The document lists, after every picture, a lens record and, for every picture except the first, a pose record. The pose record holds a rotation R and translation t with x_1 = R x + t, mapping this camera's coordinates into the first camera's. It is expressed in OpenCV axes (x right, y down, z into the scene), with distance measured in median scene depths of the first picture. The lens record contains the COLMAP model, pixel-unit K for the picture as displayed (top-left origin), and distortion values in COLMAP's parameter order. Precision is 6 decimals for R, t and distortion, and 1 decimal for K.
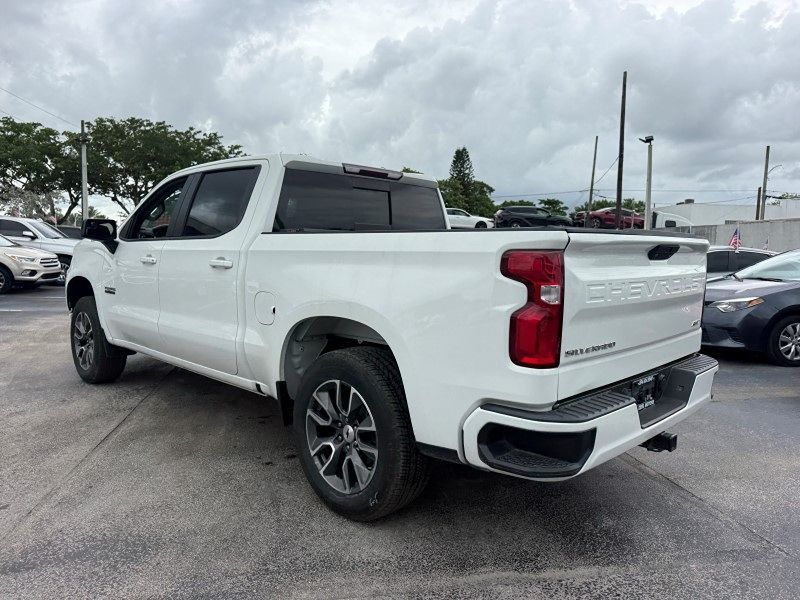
lens RADIAL K [[564.0, 0, 400.5], [0, 564.0, 290.4], [0, 0, 1]] dist [0.044069, -0.055718]
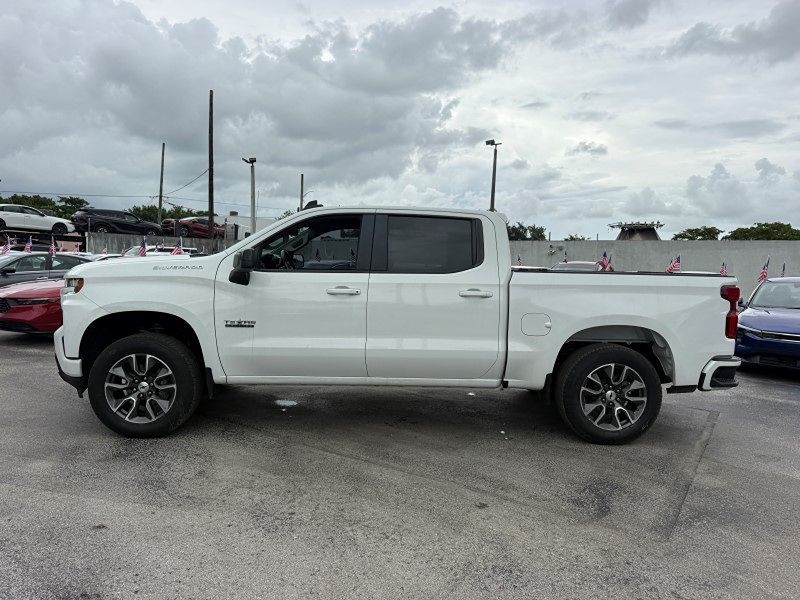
lens RADIAL K [[564.0, 0, 403.8], [0, 564.0, 300.6], [0, 0, 1]] dist [0.044069, -0.055718]
pose [[0.681337, -0.040032, 0.730874, -1.271305], [0.033607, 0.999161, 0.023398, -0.061866], [-0.731198, 0.008620, 0.682111, 0.230057]]
